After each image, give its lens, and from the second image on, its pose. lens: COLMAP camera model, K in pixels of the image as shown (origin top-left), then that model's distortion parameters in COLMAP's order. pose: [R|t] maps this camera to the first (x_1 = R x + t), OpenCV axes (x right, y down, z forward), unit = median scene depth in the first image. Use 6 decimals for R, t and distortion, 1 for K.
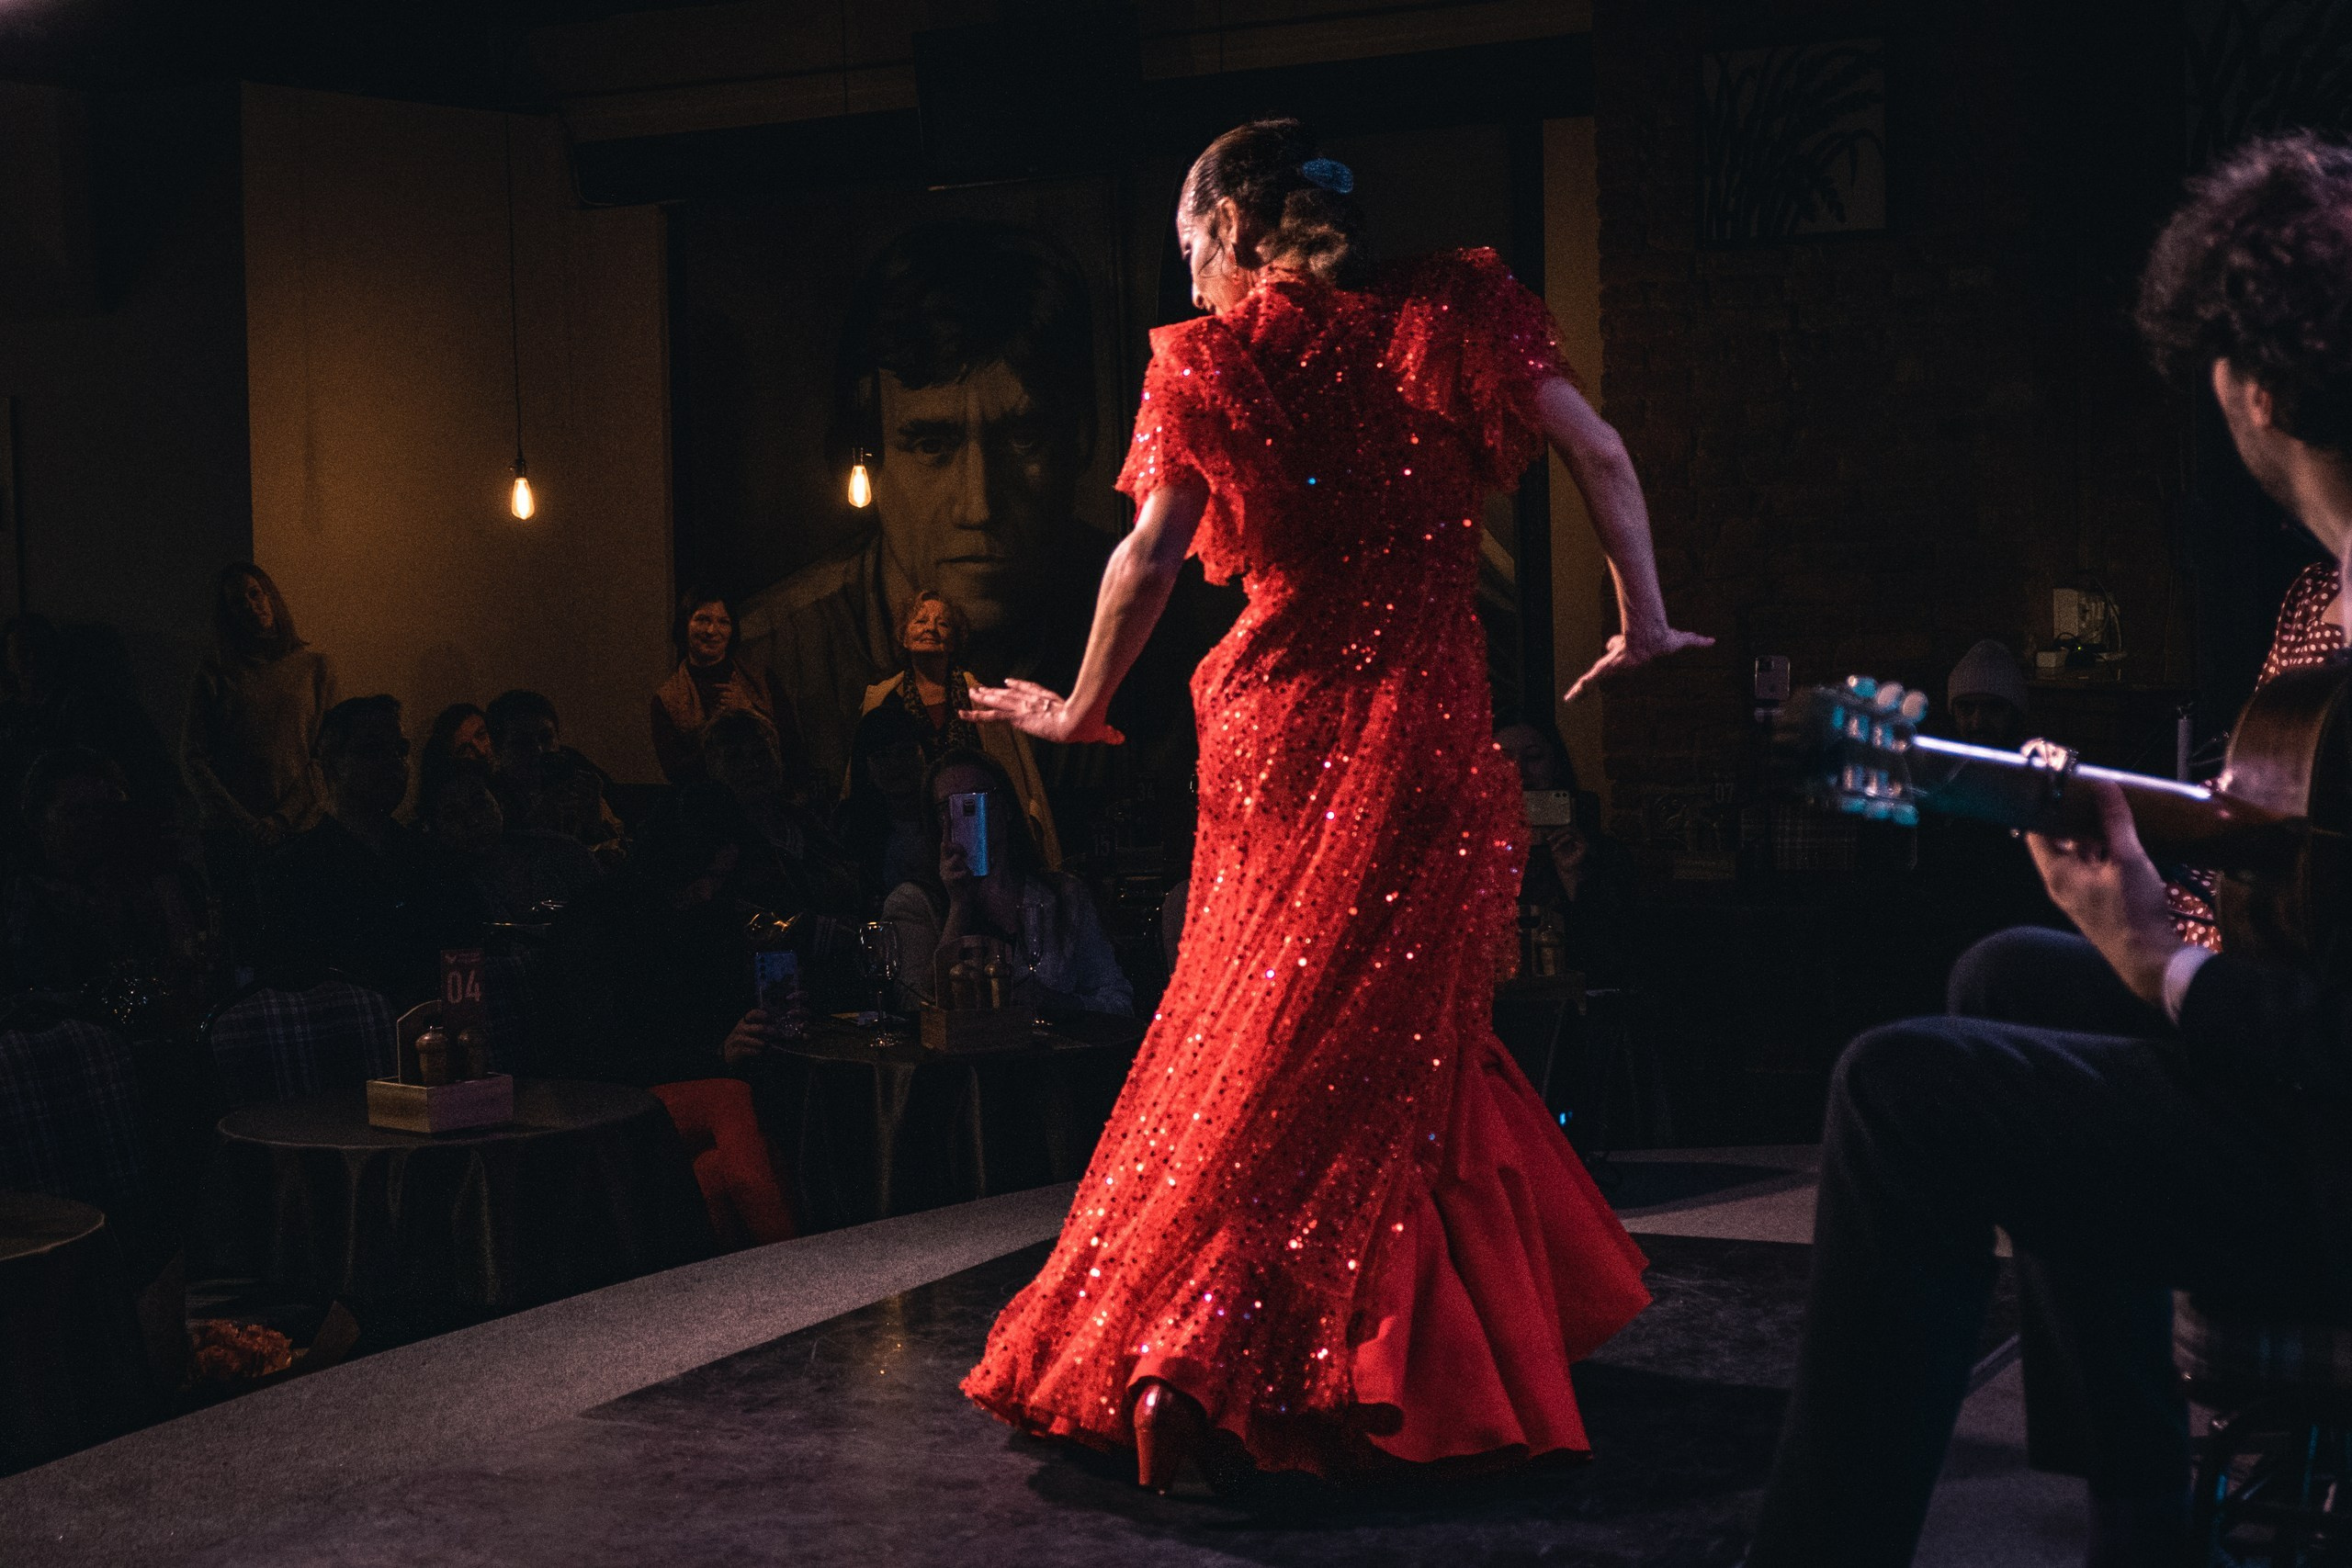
lens RADIAL K [[3596.0, 0, 1192.7], [0, 3596.0, 887.5], [0, 0, 1]] dist [0.154363, 0.000000]
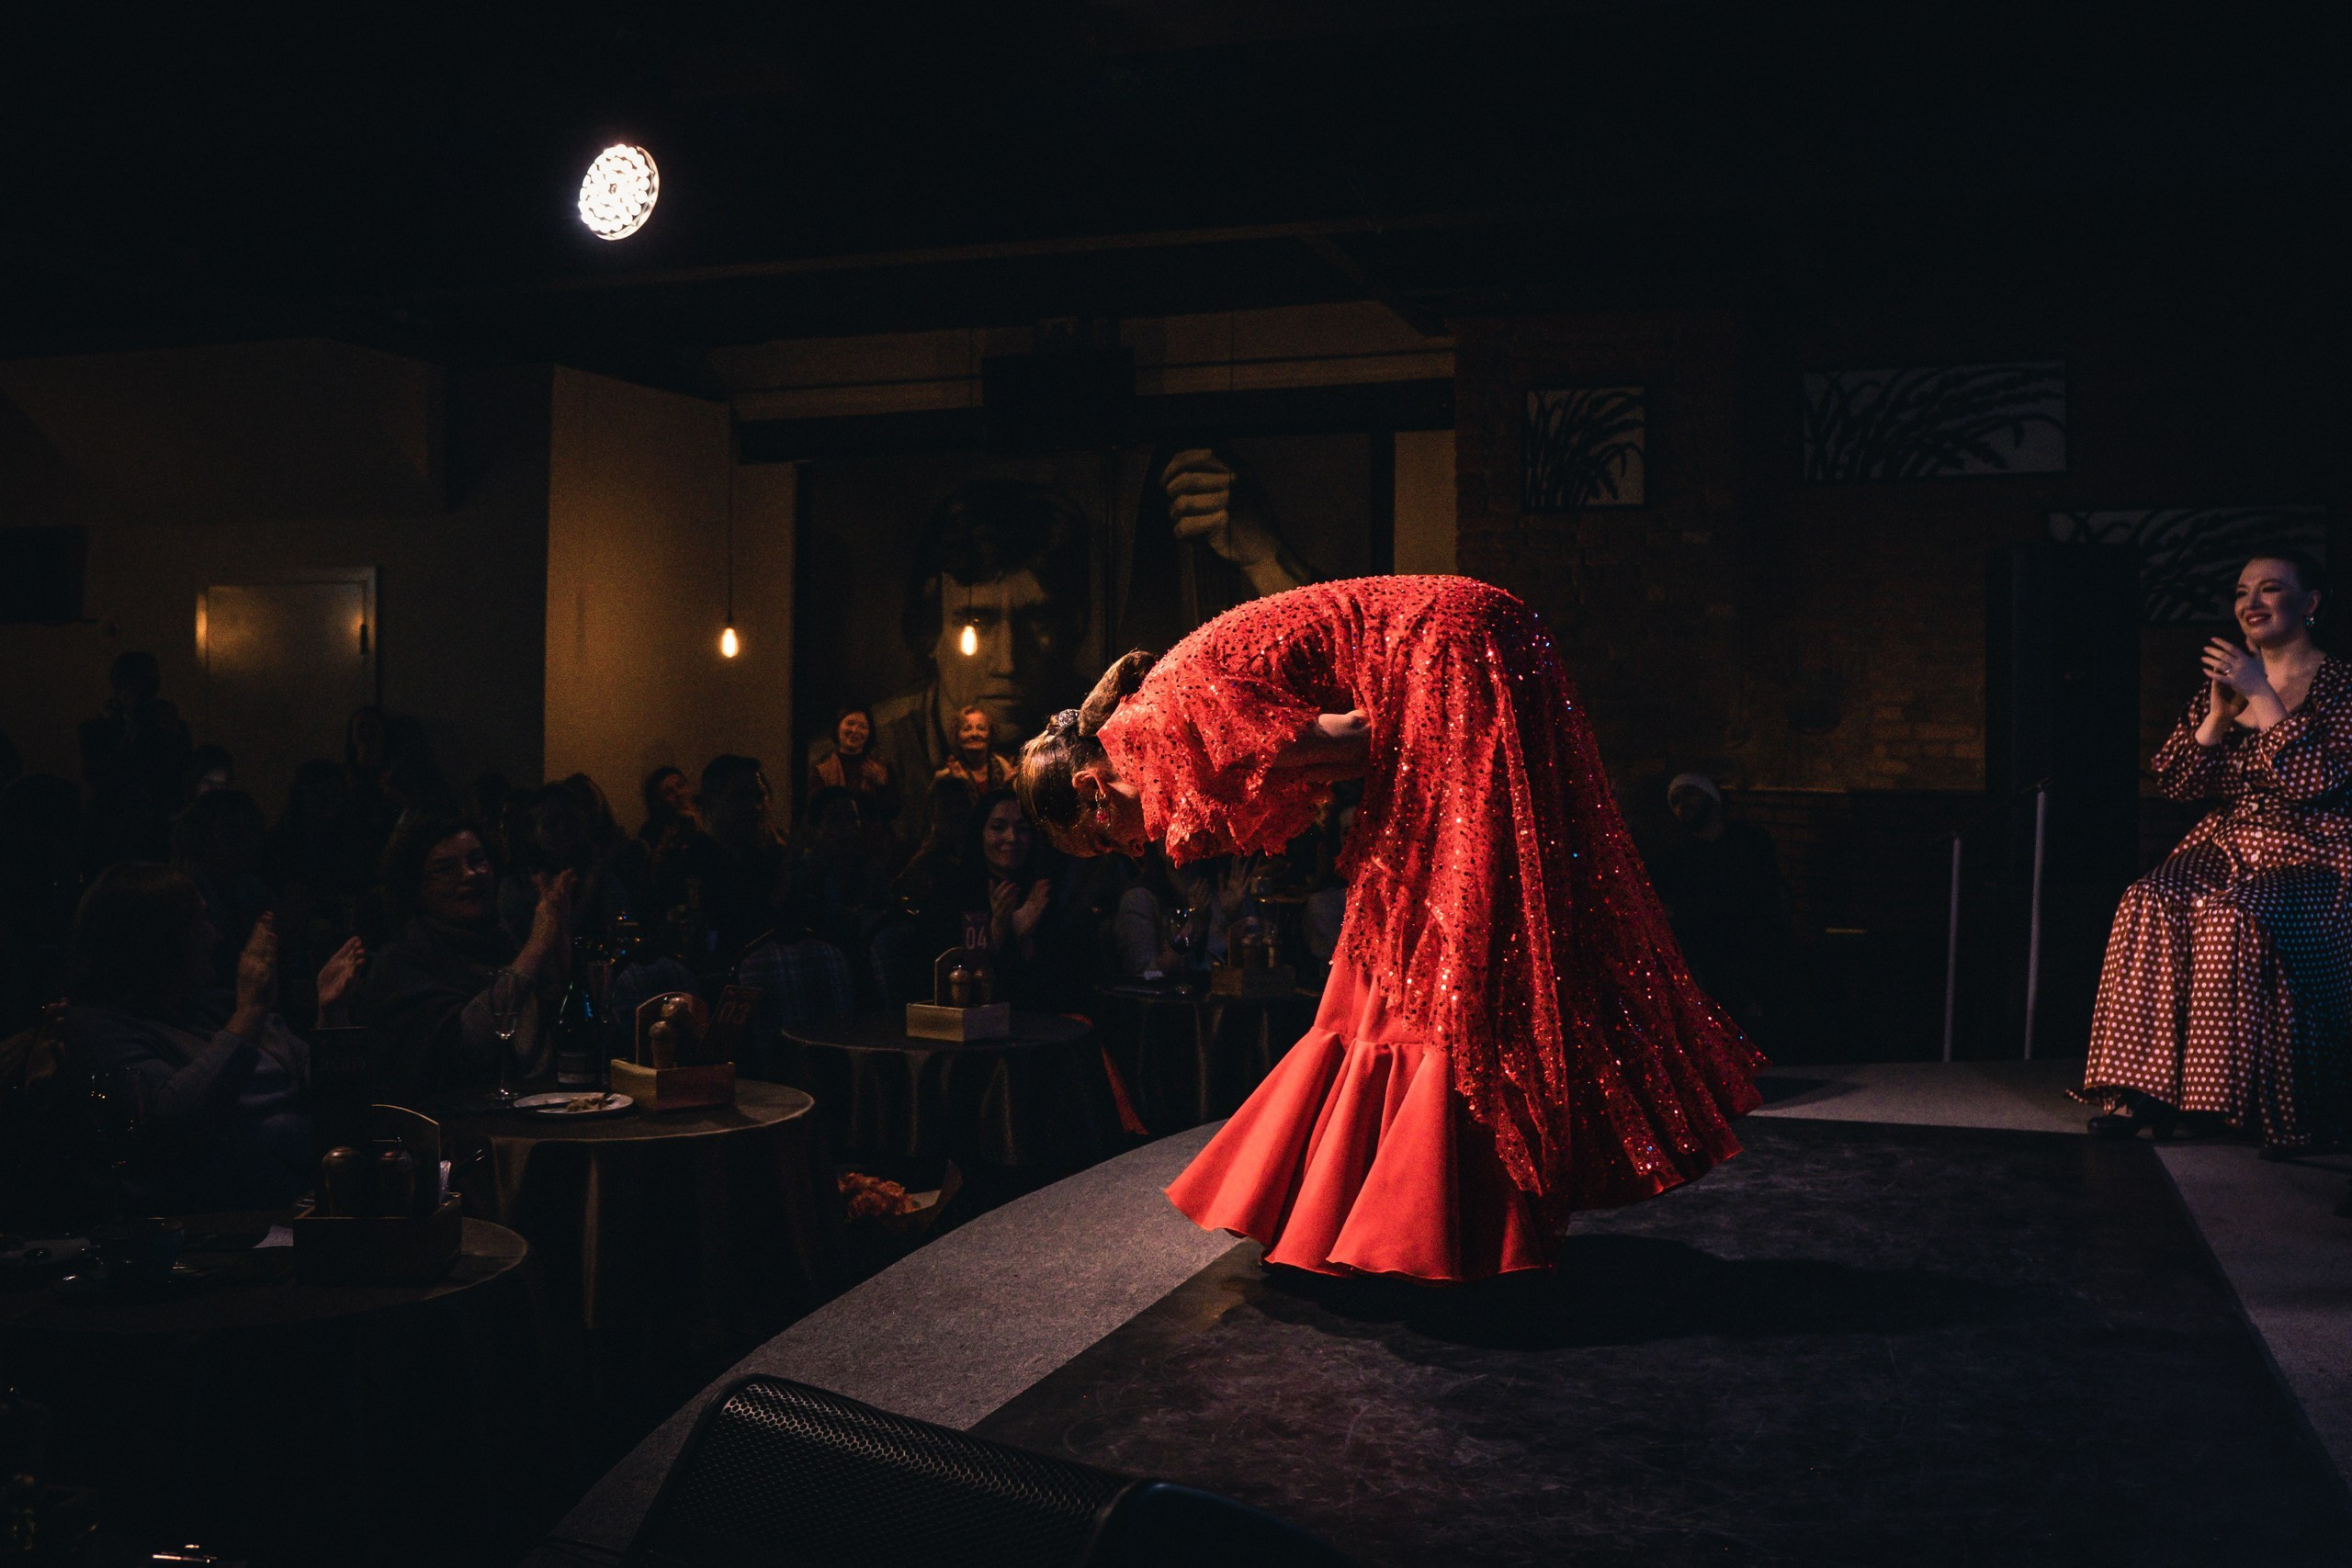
lens RADIAL K [[2199.5, 0, 1199.4], [0, 2199.5, 768.2], [0, 0, 1]] dist [-0.085695, 0.000000]
pose [[0.987910, 0.031178, 0.151861, -0.199154], [-0.018600, 0.996330, -0.083554, 0.025460], [-0.153909, 0.079719, 0.984864, 0.122911]]
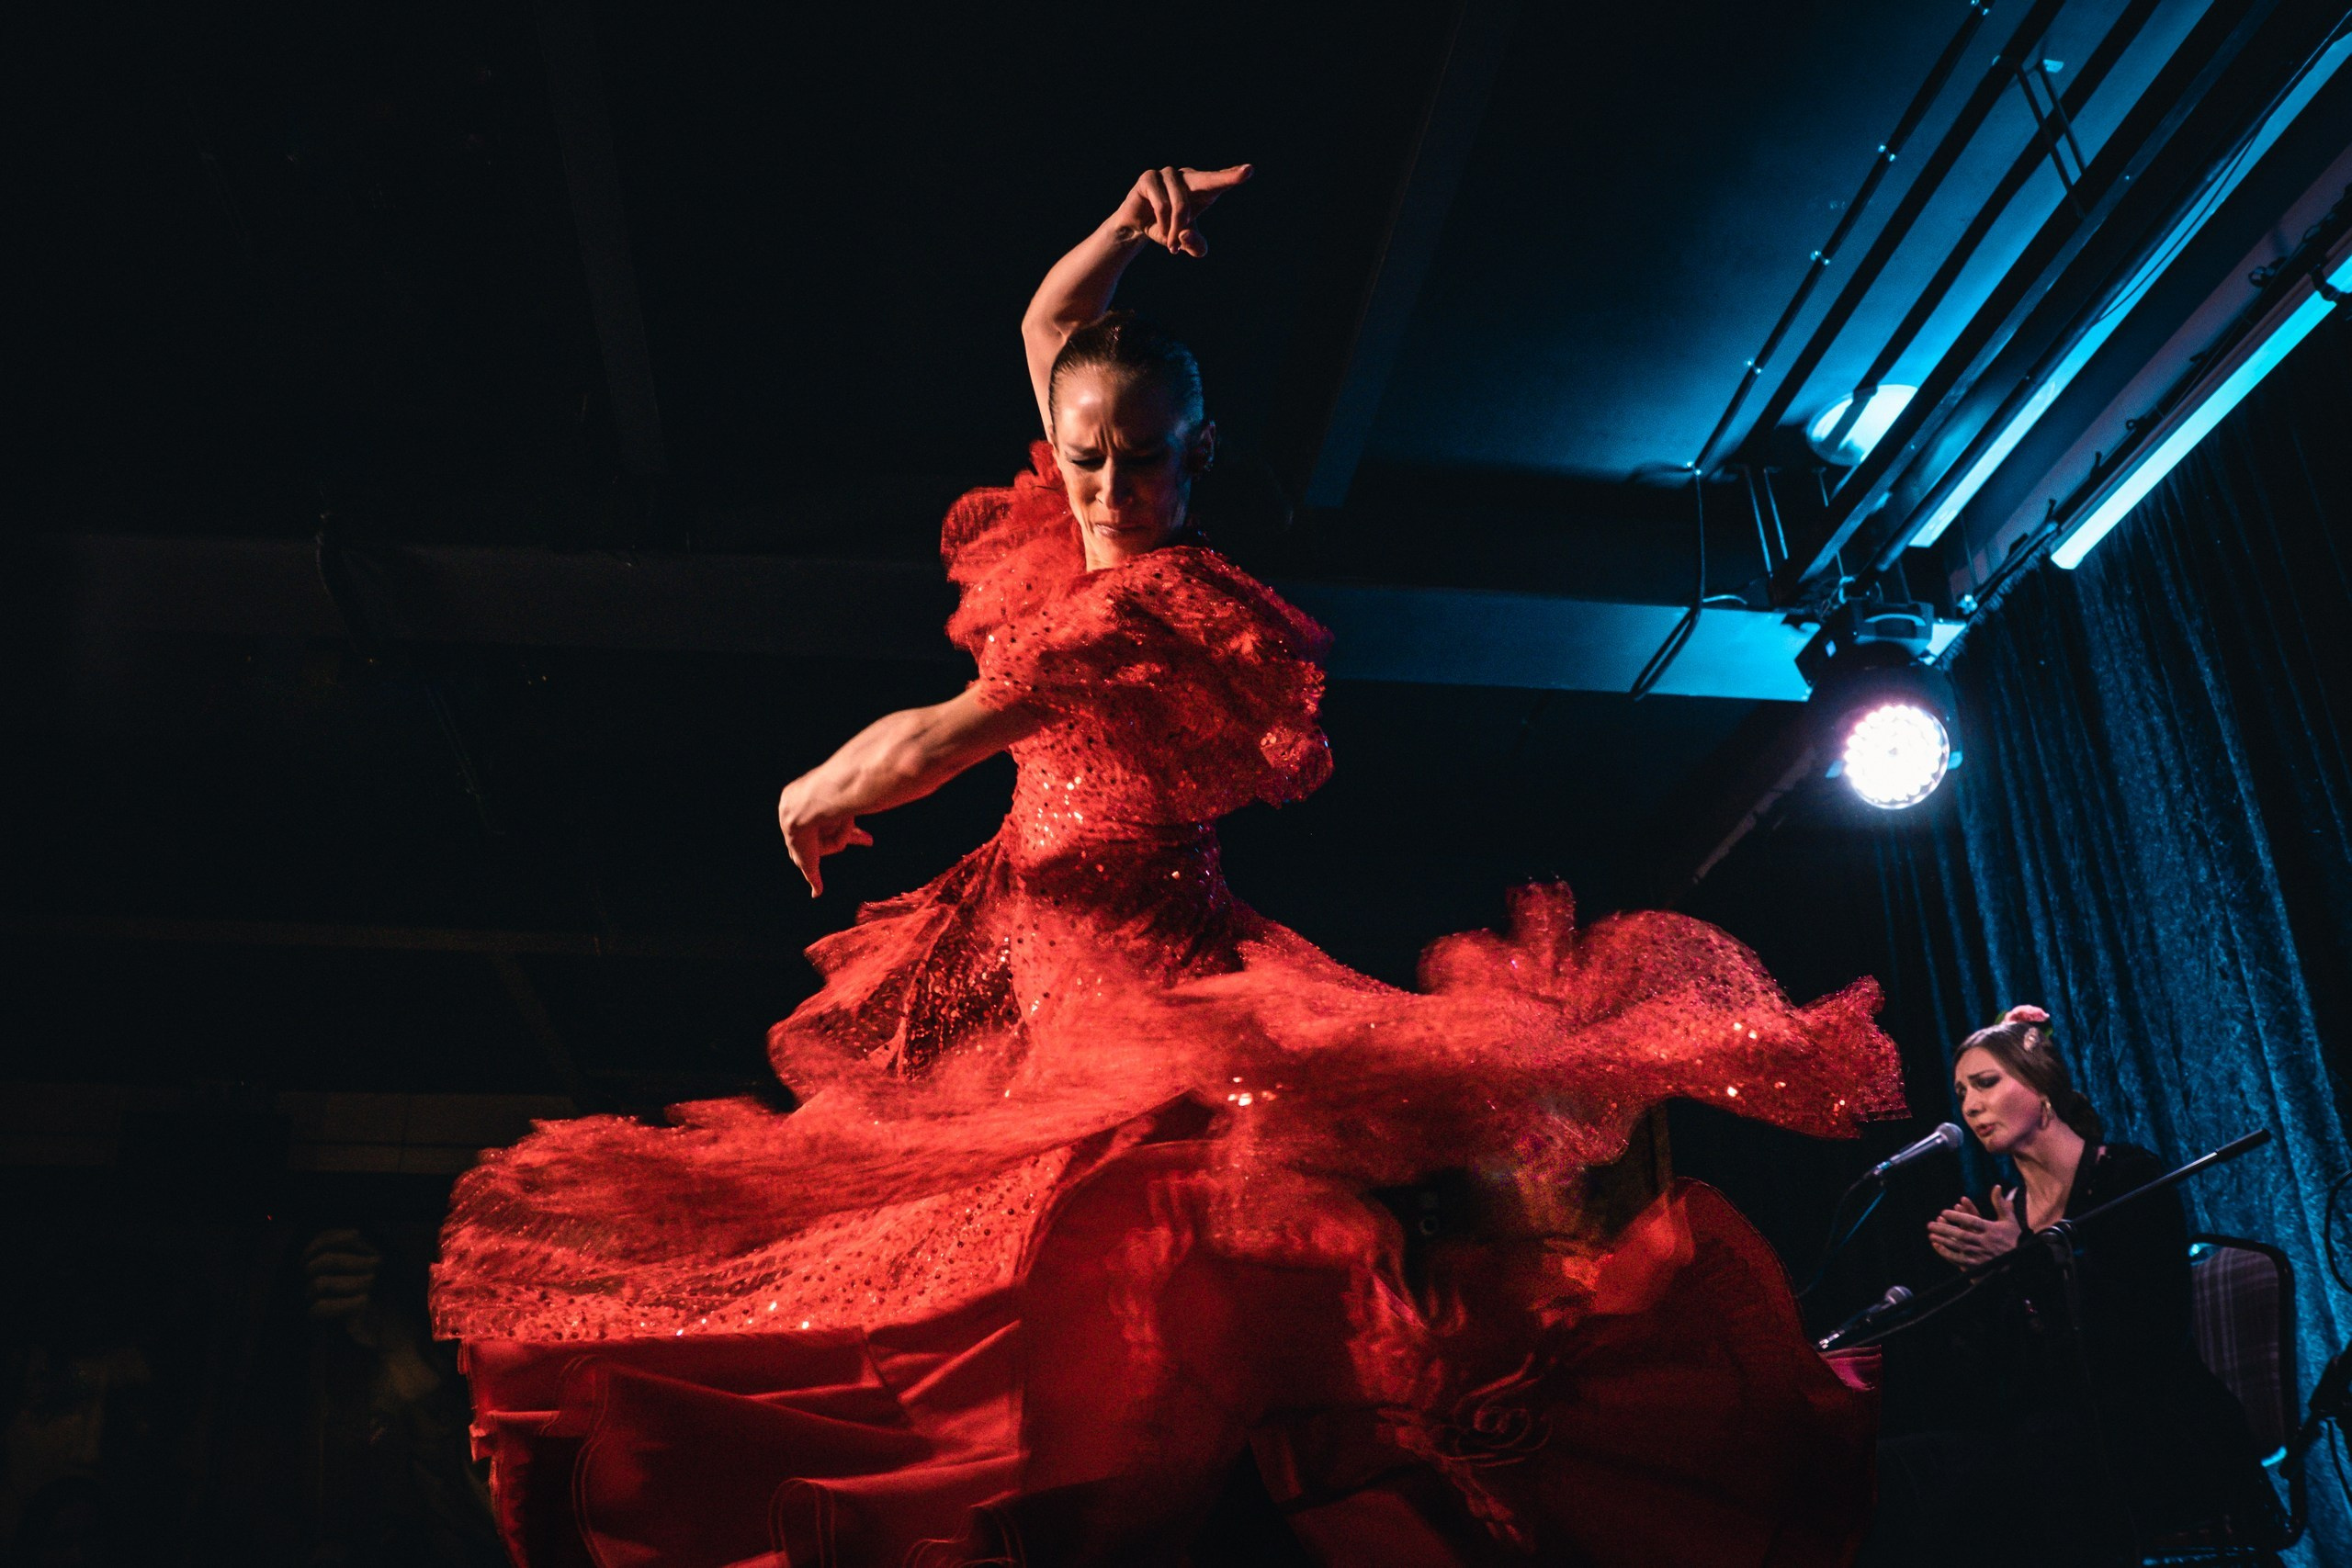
lens RADIAL K [[1849.7, 0, 1210.1], [0, 1849.7, 809.8], [0, 0, 1]] dist [-0.184154, 0.090790]
pose [[0.813334, 0.241831, 0.529155, -0.197300], [0.069520, 0.862606, -0.501077, 0.067211], [-0.577628, 0.444330, 0.684775, 0.338131]]
